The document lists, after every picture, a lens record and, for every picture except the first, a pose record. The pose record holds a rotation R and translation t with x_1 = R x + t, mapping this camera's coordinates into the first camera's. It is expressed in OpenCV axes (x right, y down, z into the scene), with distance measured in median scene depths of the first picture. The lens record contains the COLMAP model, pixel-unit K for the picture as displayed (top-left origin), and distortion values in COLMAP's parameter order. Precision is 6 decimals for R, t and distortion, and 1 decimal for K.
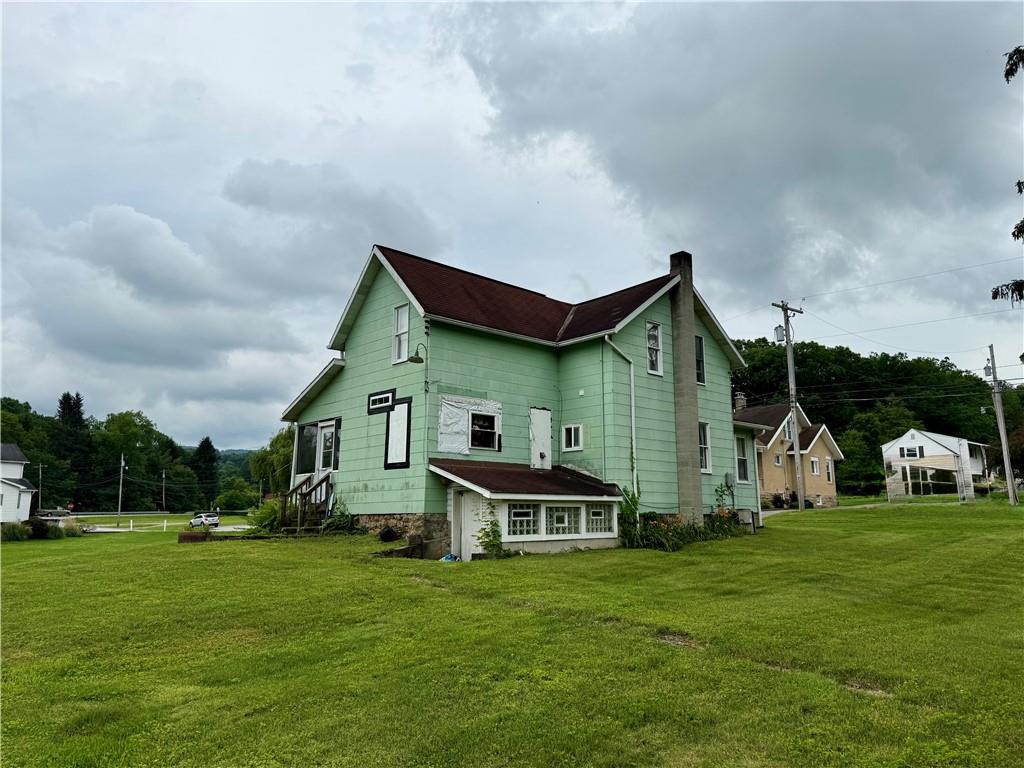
lens RADIAL K [[724.2, 0, 512.0], [0, 724.2, 384.0], [0, 0, 1]] dist [0.074466, -0.002093]
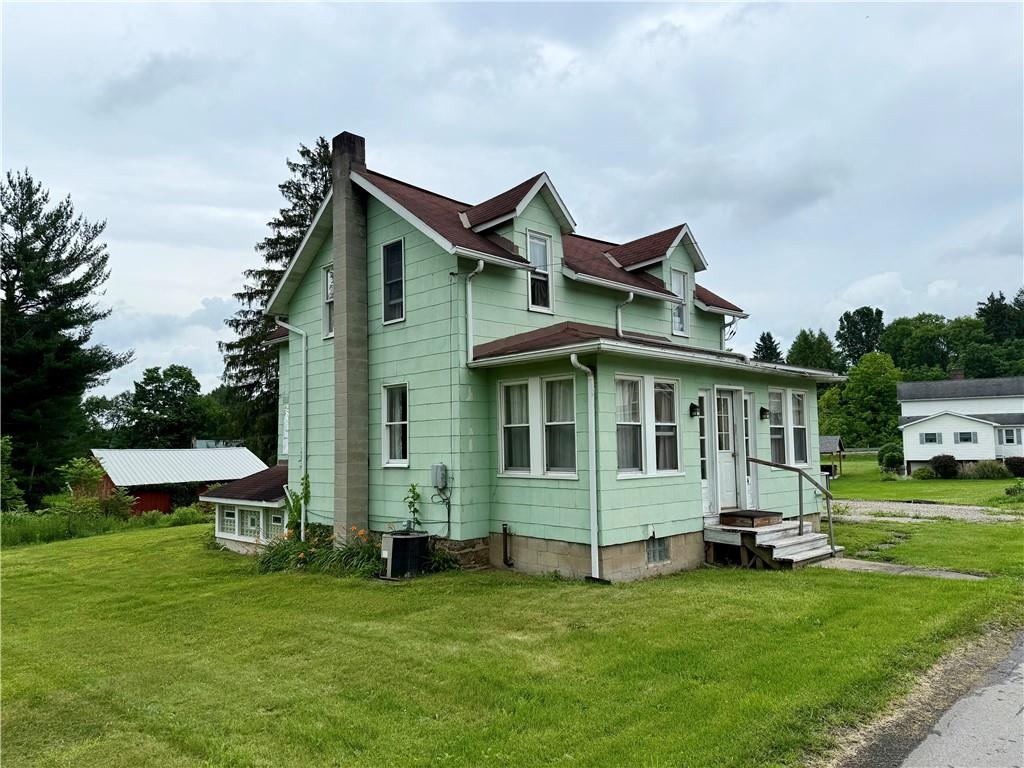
lens RADIAL K [[724.2, 0, 512.0], [0, 724.2, 384.0], [0, 0, 1]] dist [0.074466, -0.002093]
pose [[0.011195, -0.086346, -0.996202, 1.030931], [0.199774, 0.976373, -0.082383, 0.144728], [0.979778, -0.198093, 0.028180, 1.276044]]
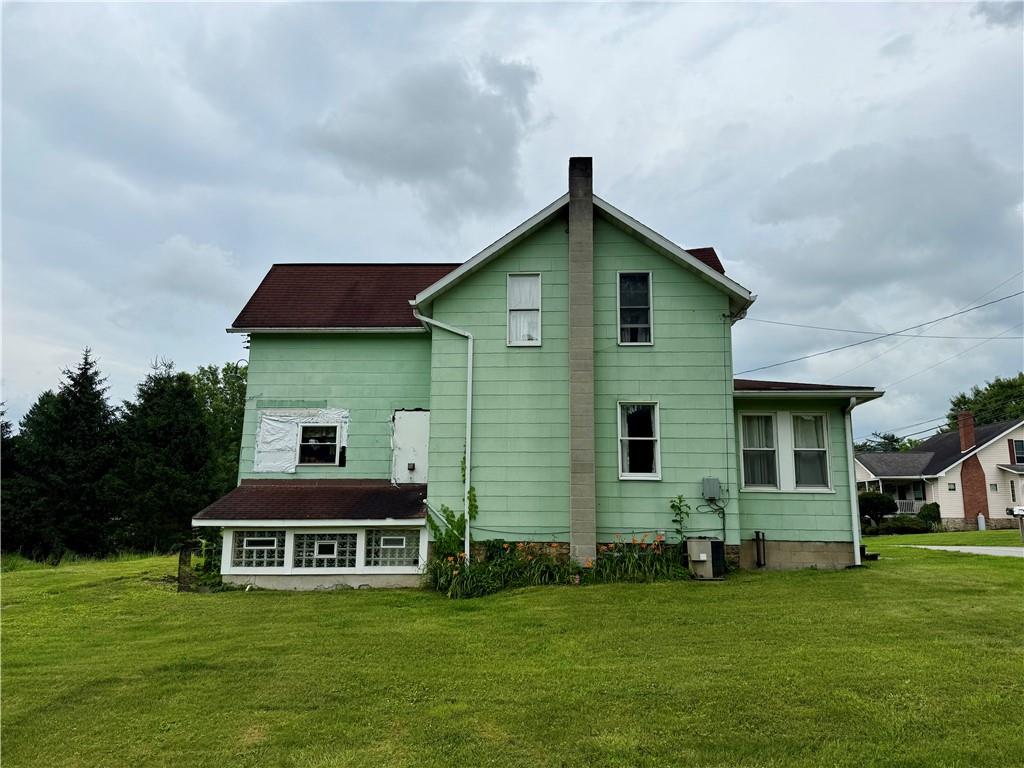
lens RADIAL K [[724.2, 0, 512.0], [0, 724.2, 384.0], [0, 0, 1]] dist [0.074466, -0.002093]
pose [[0.692900, -0.122071, -0.710625, 0.767447], [0.123006, 0.991129, -0.050318, 0.065194], [0.710464, -0.052546, 0.701769, 0.546092]]
